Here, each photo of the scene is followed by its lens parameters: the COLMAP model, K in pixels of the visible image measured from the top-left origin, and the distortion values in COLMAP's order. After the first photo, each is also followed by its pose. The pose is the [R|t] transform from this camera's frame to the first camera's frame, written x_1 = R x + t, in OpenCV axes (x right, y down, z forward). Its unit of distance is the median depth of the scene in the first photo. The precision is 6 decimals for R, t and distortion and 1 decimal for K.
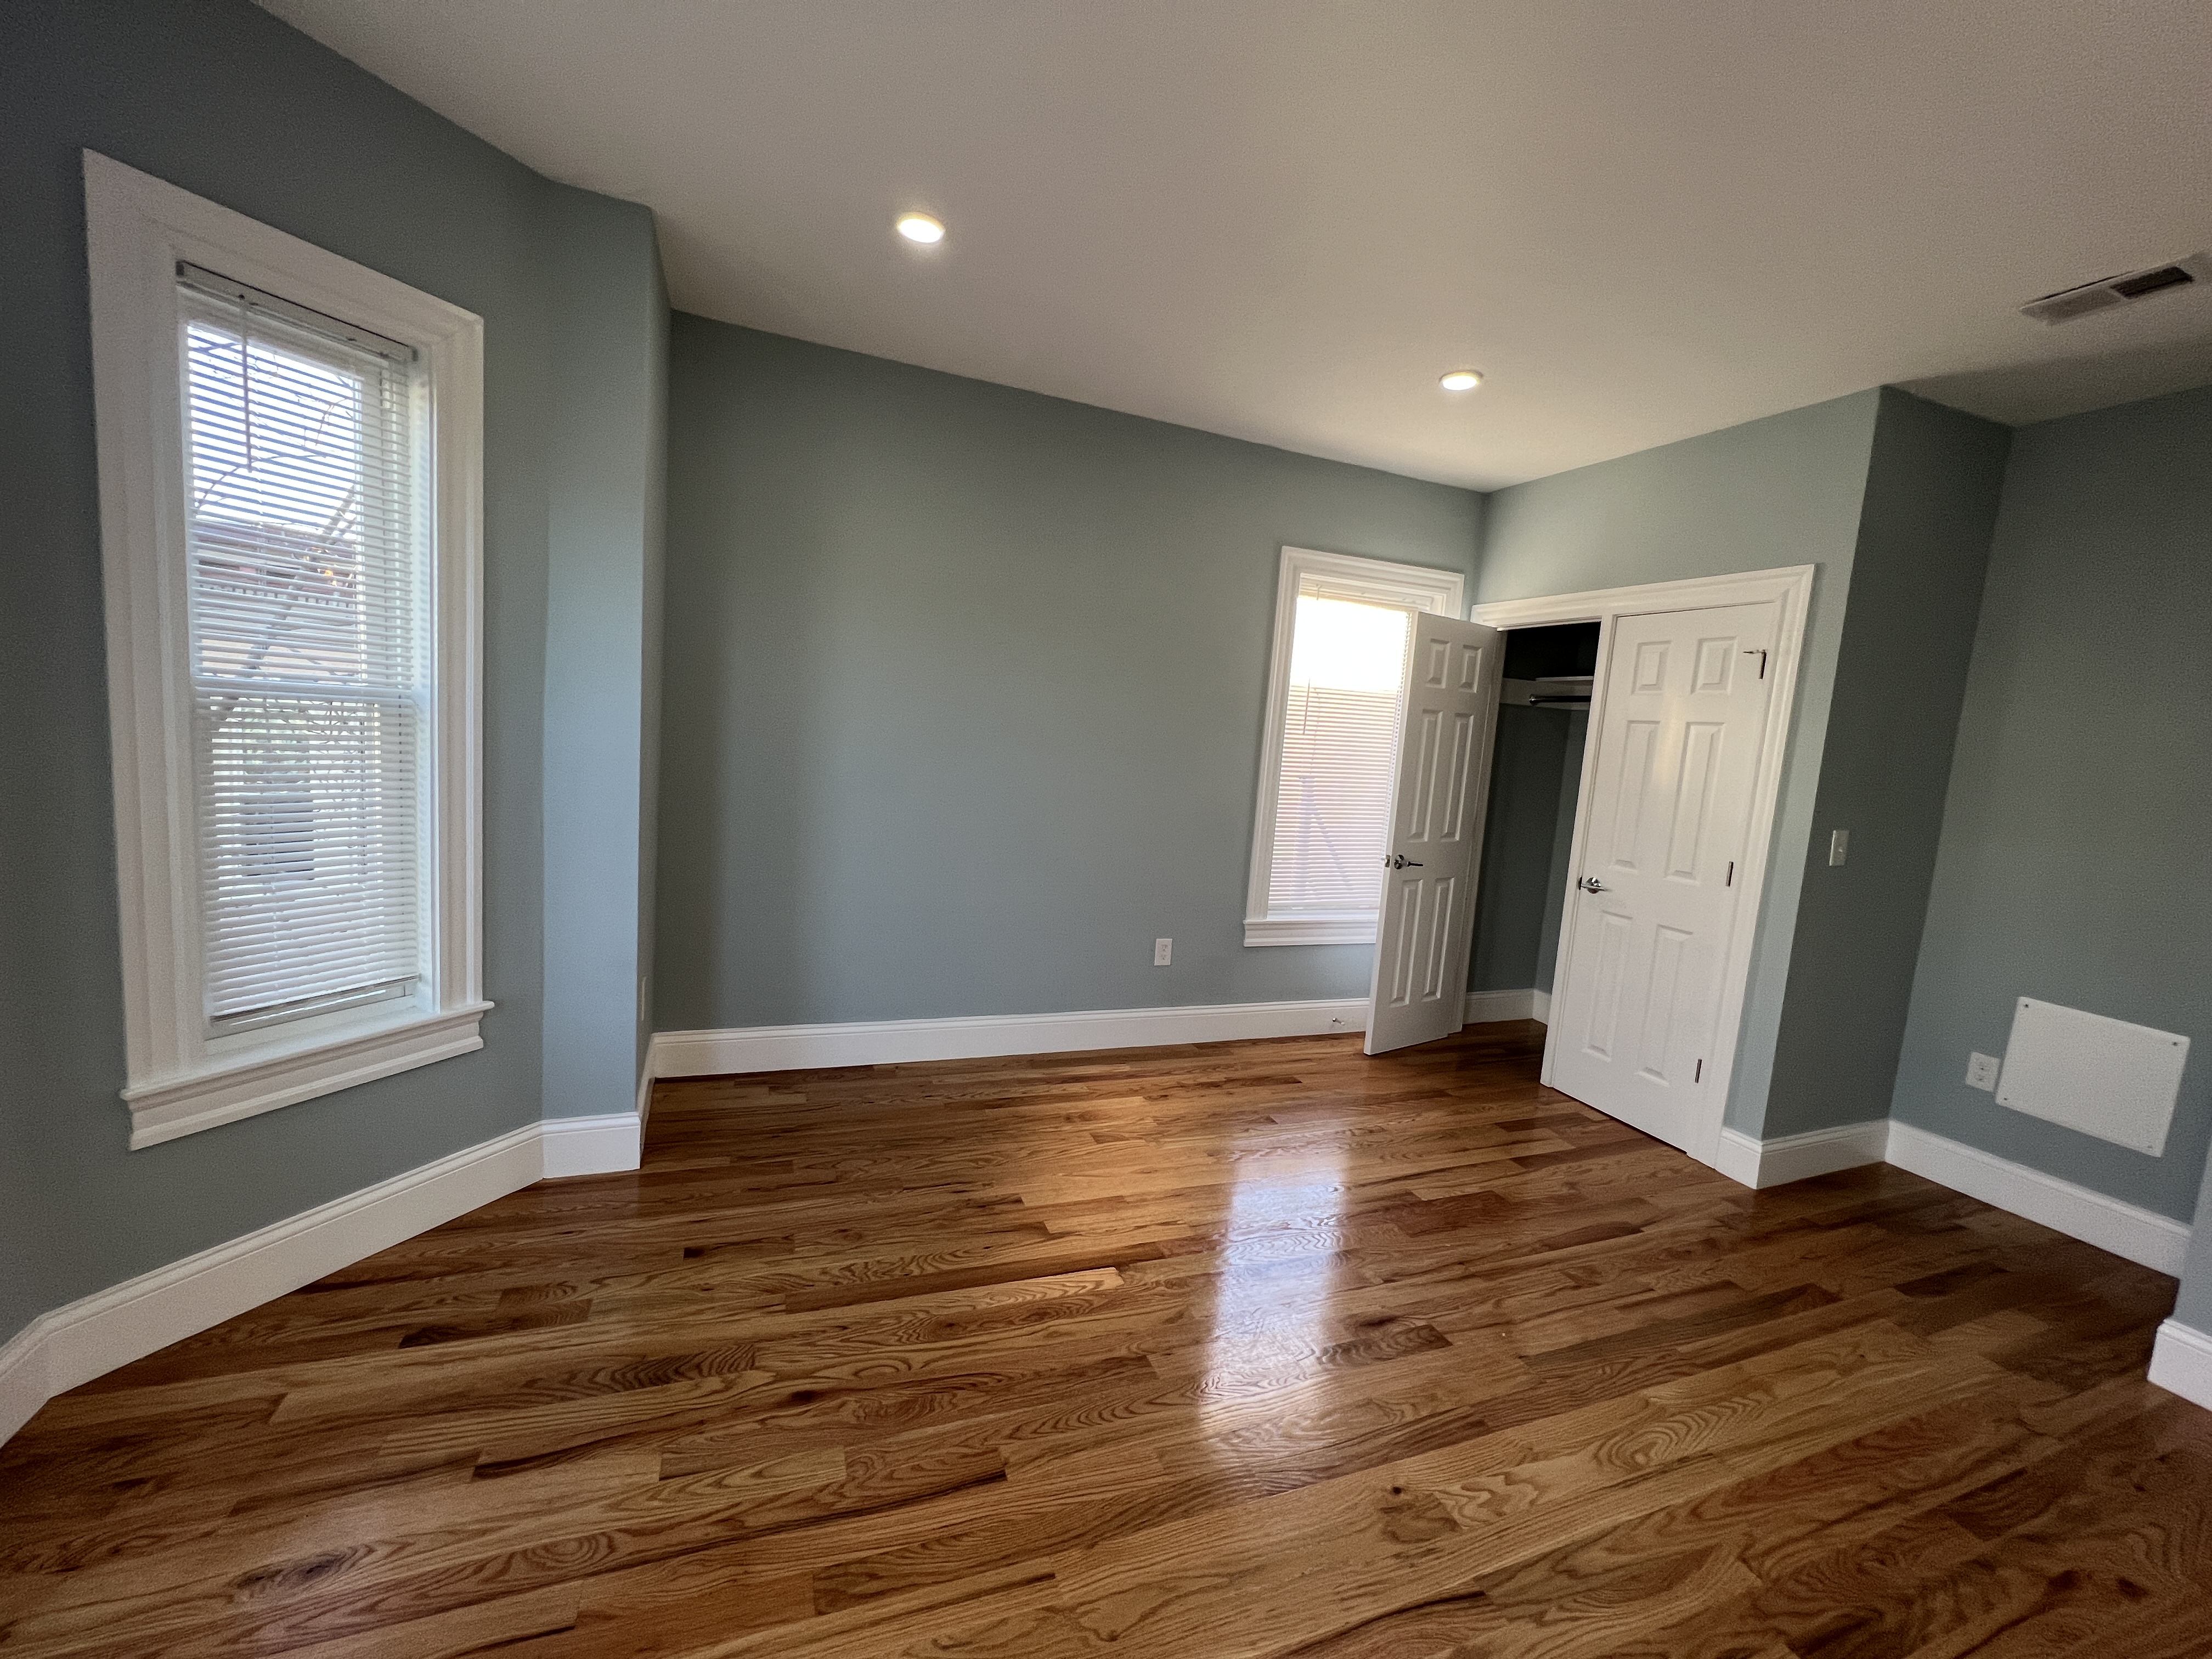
lens RADIAL K [[888.0, 0, 1102.0], [0, 888.0, 827.0], [0, 0, 1]] dist [-0.002328, 0.000811]
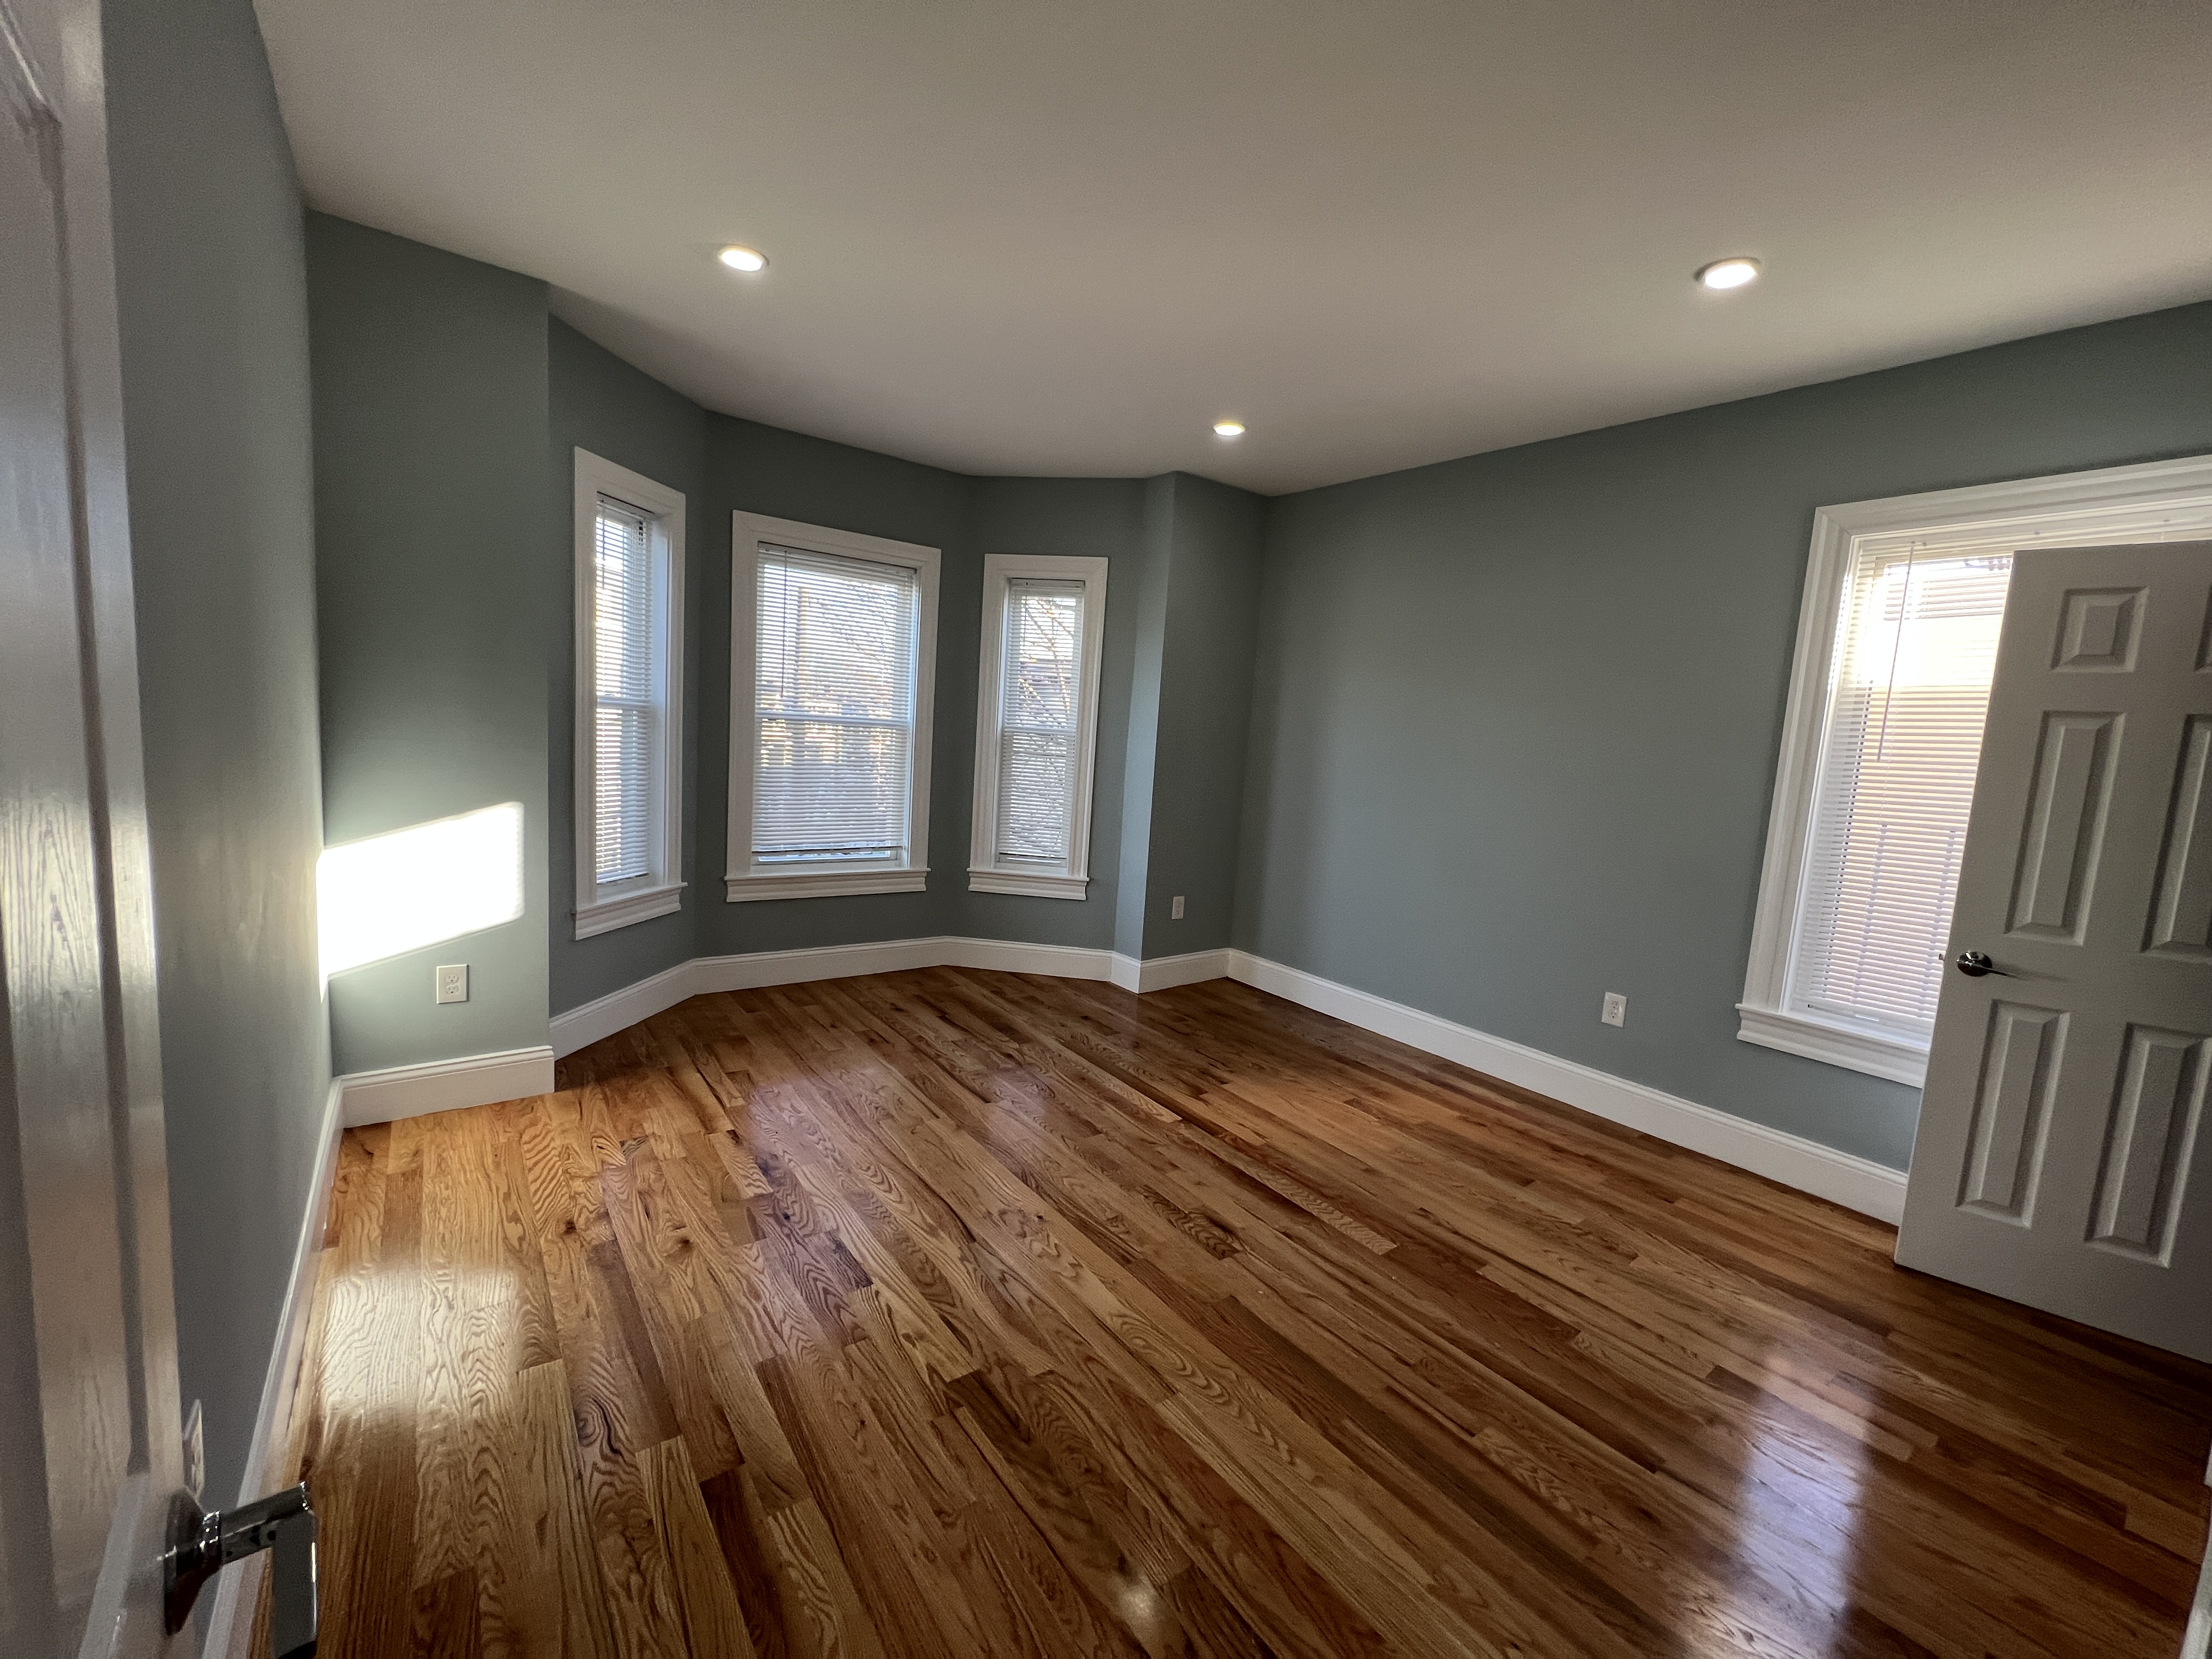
lens RADIAL K [[888.0, 0, 1102.0], [0, 888.0, 827.0], [0, 0, 1]] dist [-0.002328, 0.000811]
pose [[0.270788, 0.052111, -0.961227, 0.918275], [-0.150468, 0.988551, 0.011204, 0.035764], [0.950807, 0.141600, 0.275529, 0.310982]]
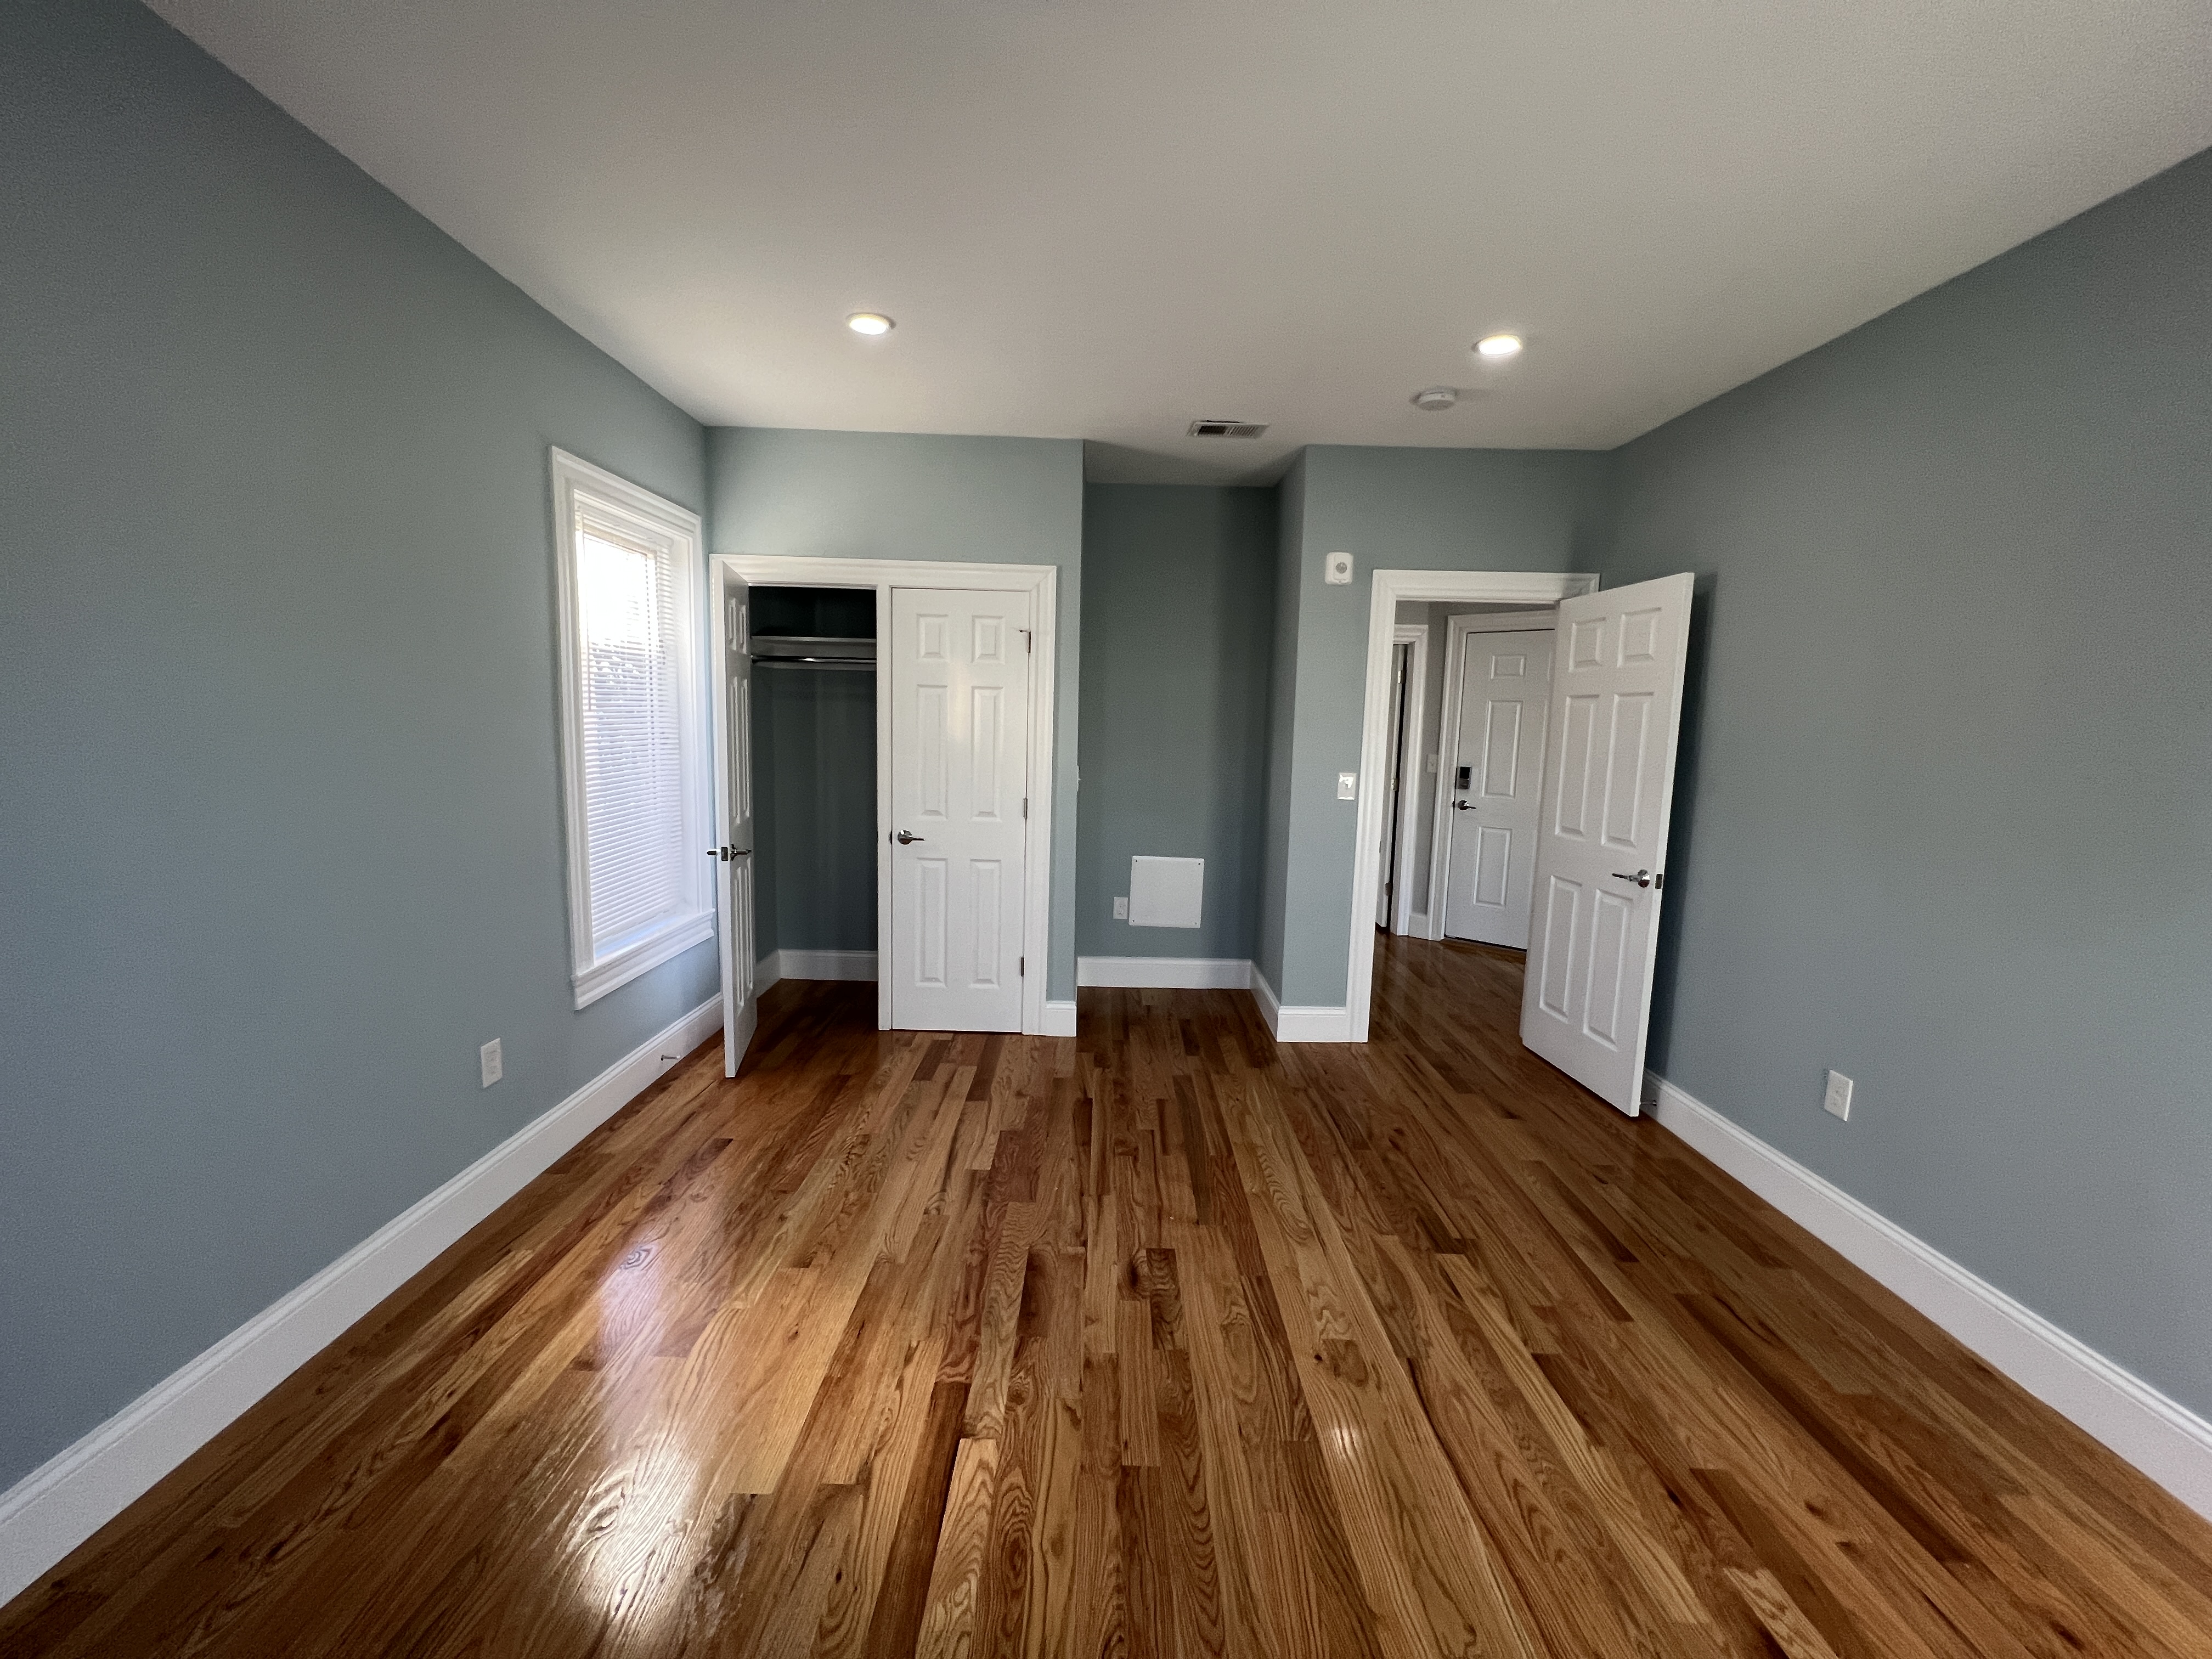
lens RADIAL K [[888.0, 0, 1102.0], [0, 888.0, 827.0], [0, 0, 1]] dist [-0.002328, 0.000811]
pose [[0.367599, -0.176667, 0.913050, -0.395327], [0.105282, 0.983384, 0.147889, -0.092839], [-0.924006, 0.041764, 0.380091, 0.407901]]
